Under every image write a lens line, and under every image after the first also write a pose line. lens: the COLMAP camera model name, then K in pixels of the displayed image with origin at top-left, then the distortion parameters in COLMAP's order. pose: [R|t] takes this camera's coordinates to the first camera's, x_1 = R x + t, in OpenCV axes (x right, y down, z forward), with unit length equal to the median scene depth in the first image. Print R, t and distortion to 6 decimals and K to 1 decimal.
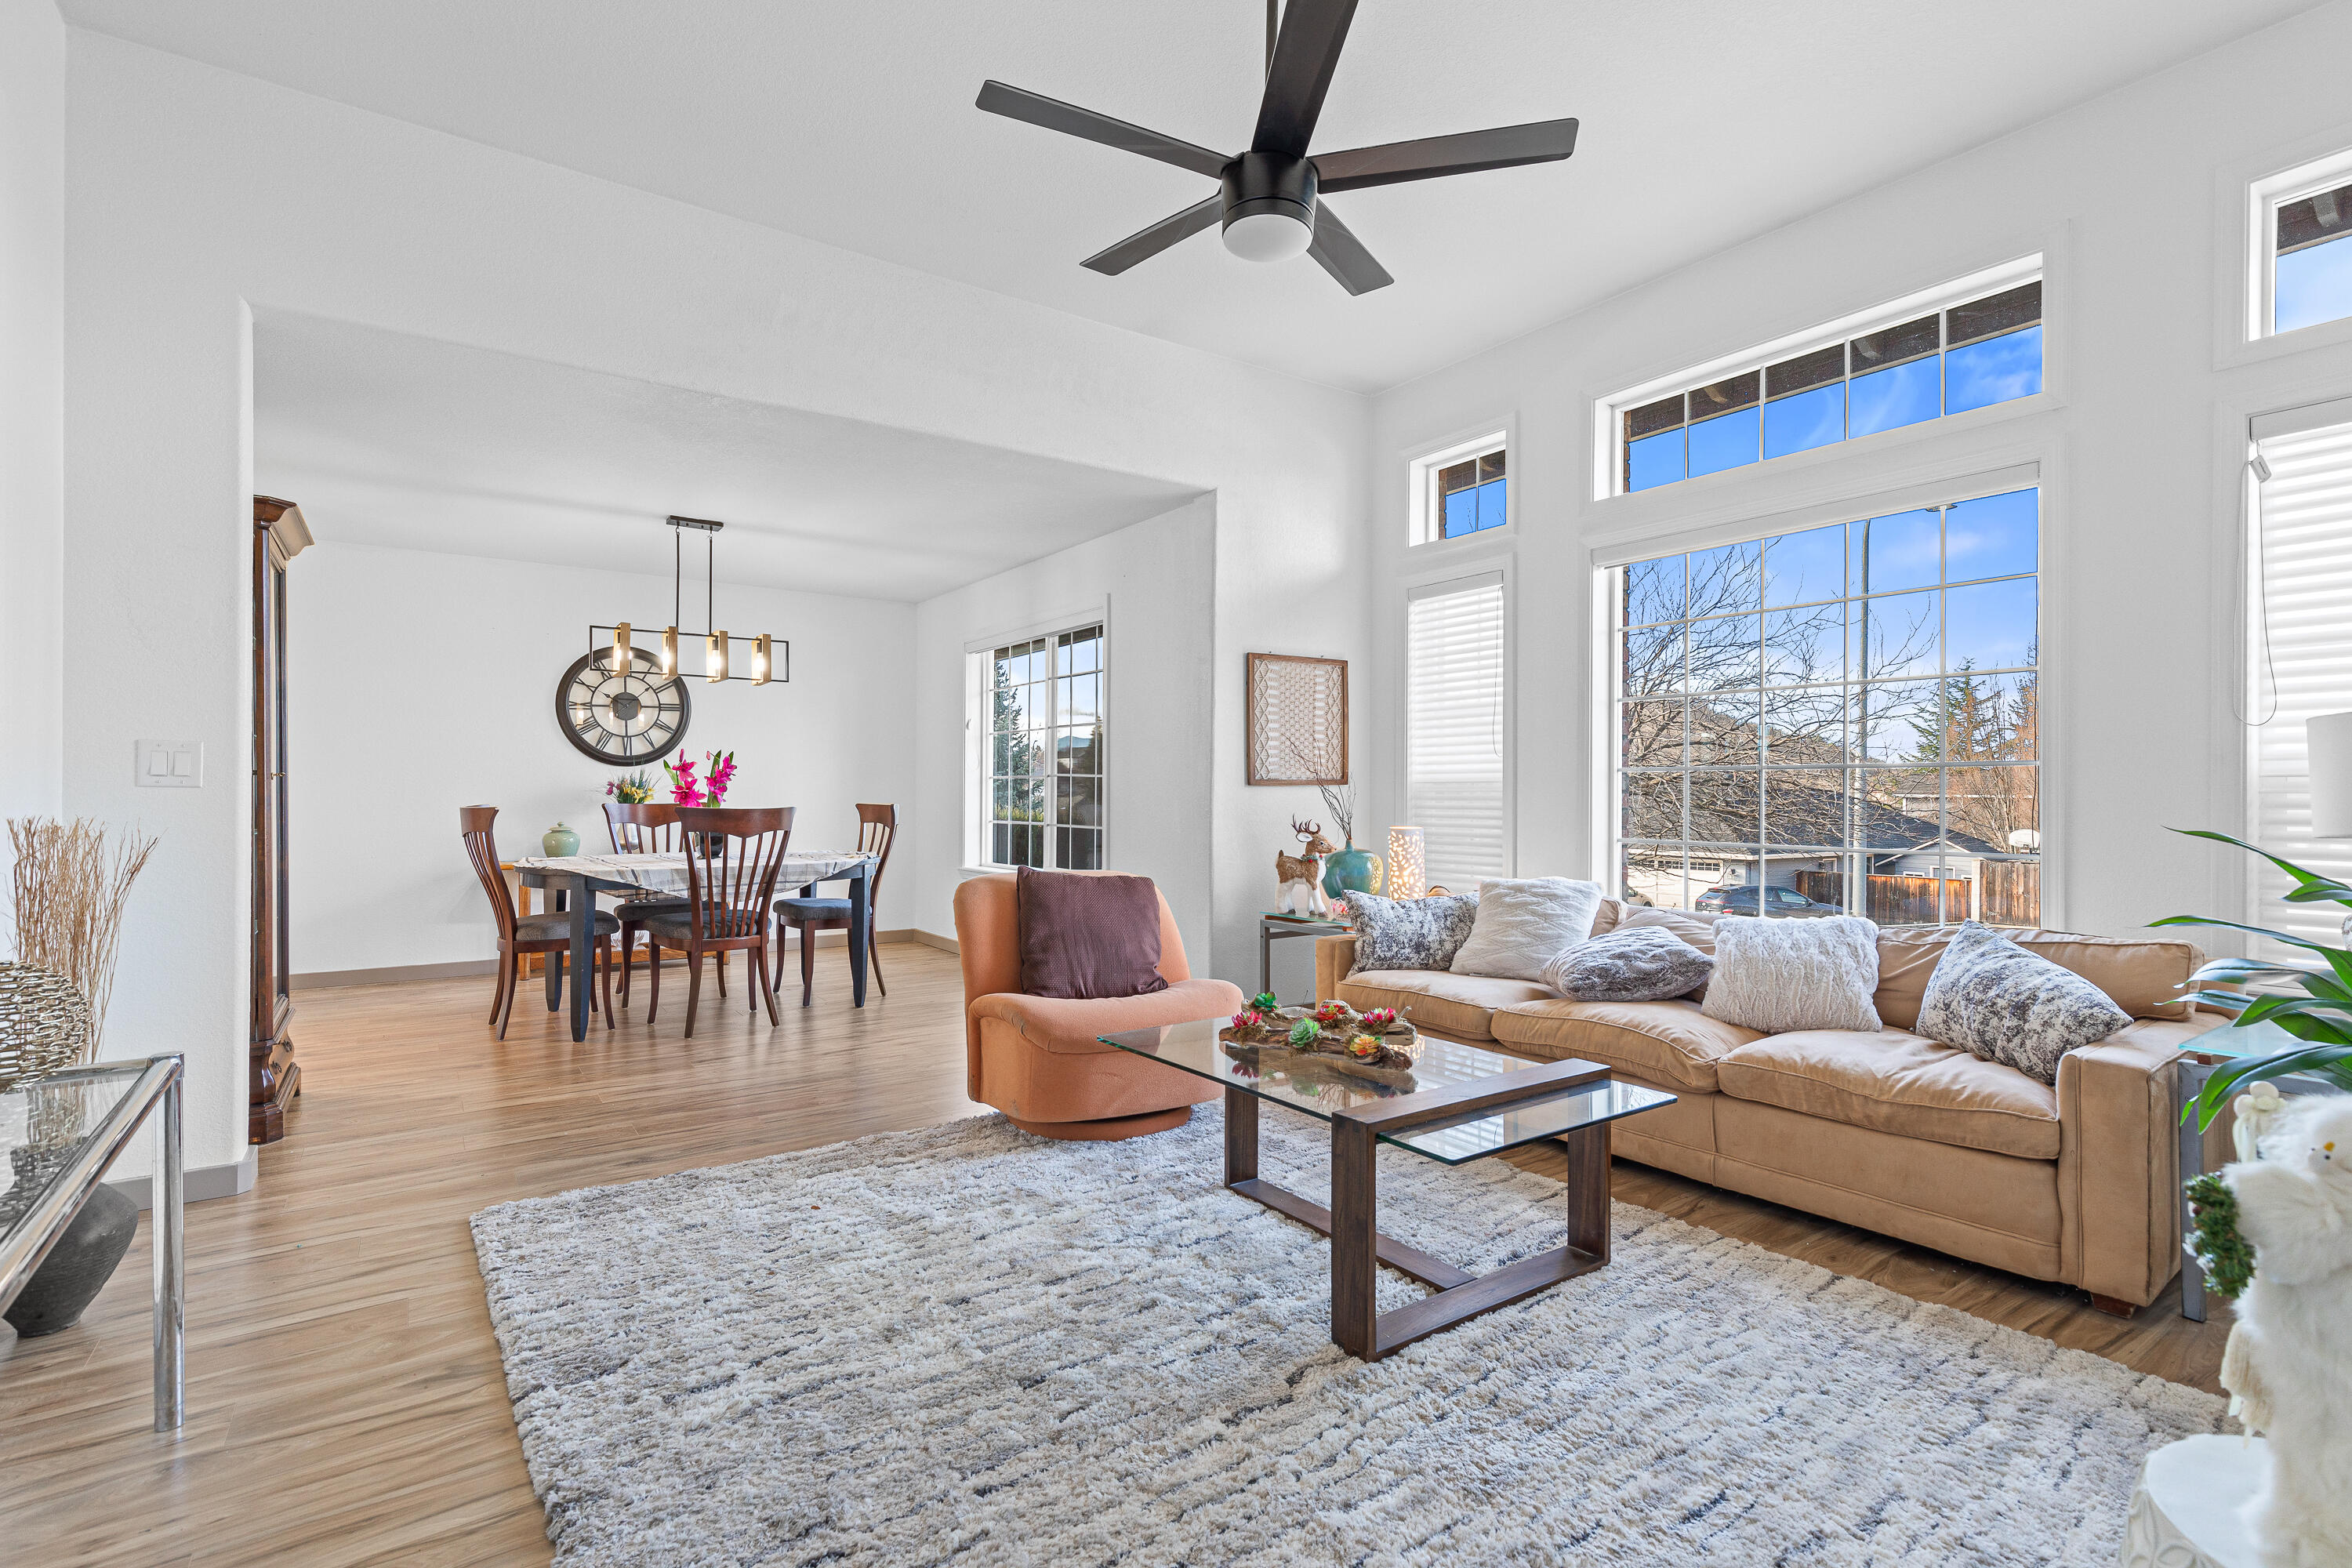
lens RADIAL K [[1067.8, 0, 1155.6], [0, 1067.8, 786.1], [0, 0, 1]] dist [0.013189, -0.000662]
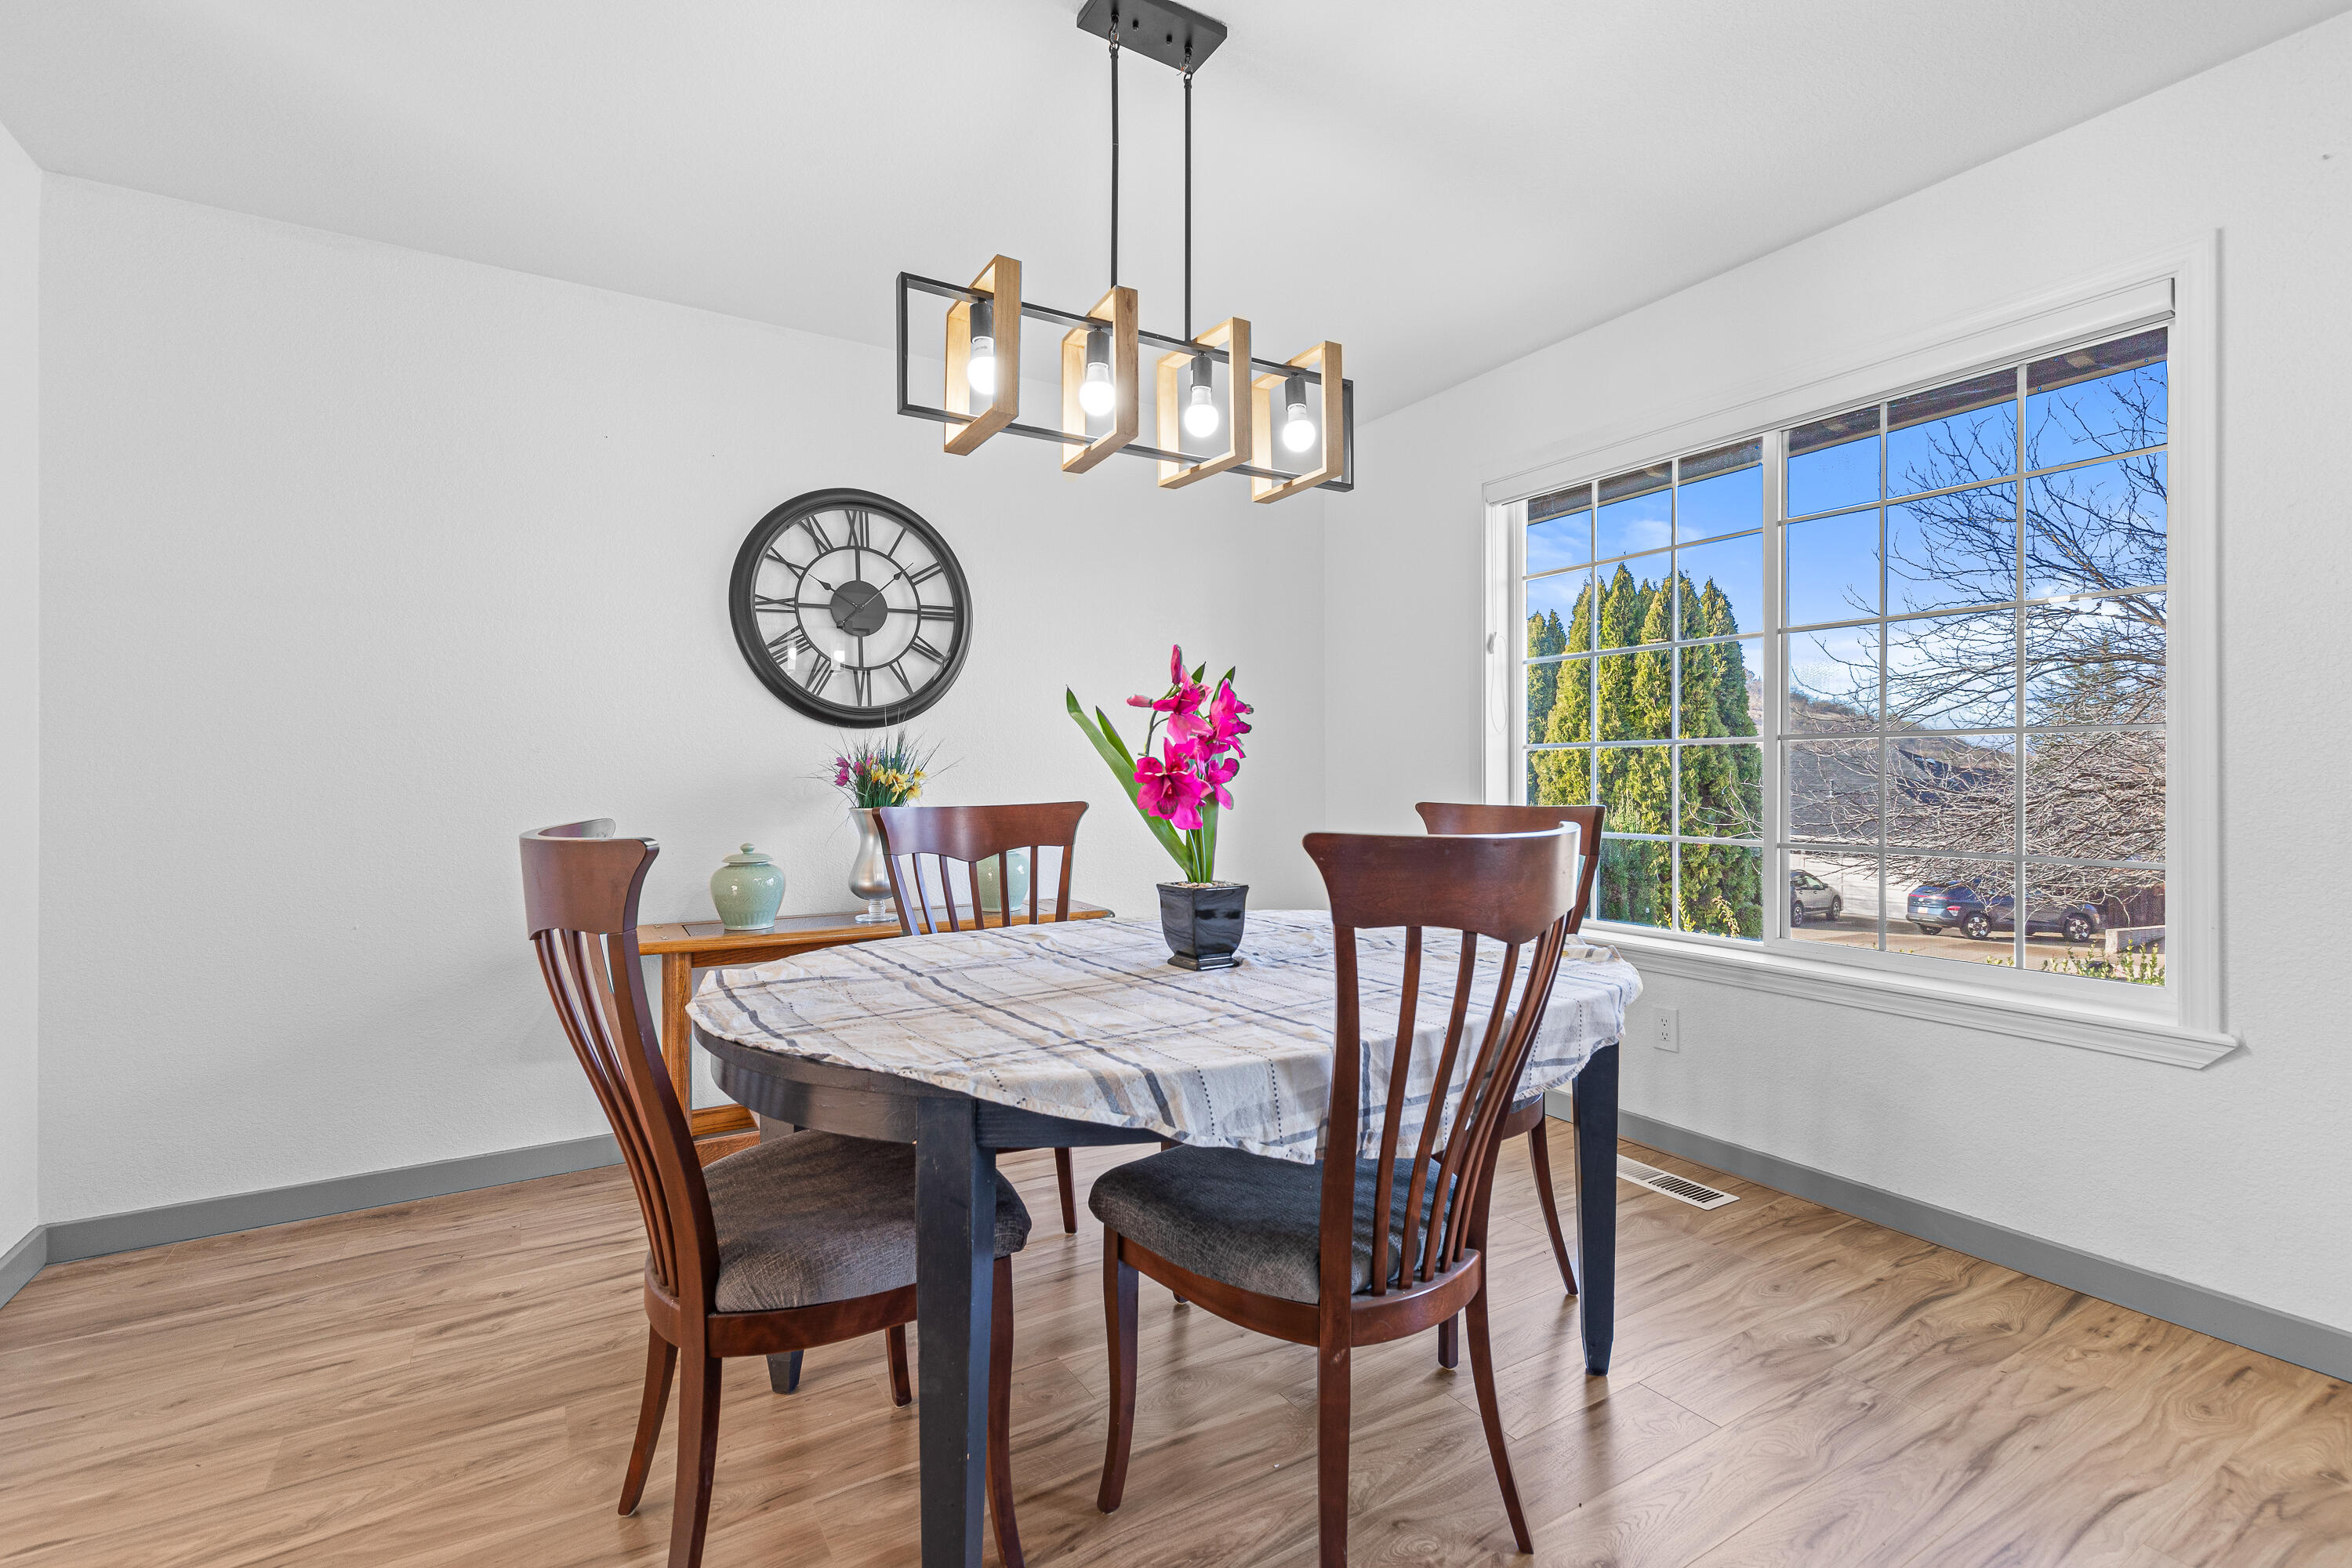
lens RADIAL K [[1067.8, 0, 1155.6], [0, 1067.8, 786.1], [0, 0, 1]] dist [0.013189, -0.000662]
pose [[0.997503, -0.007424, -0.070239, -0.317791], [0.008321, 0.999887, 0.012483, 0.003319], [0.070138, -0.013037, 0.997452, 0.503443]]
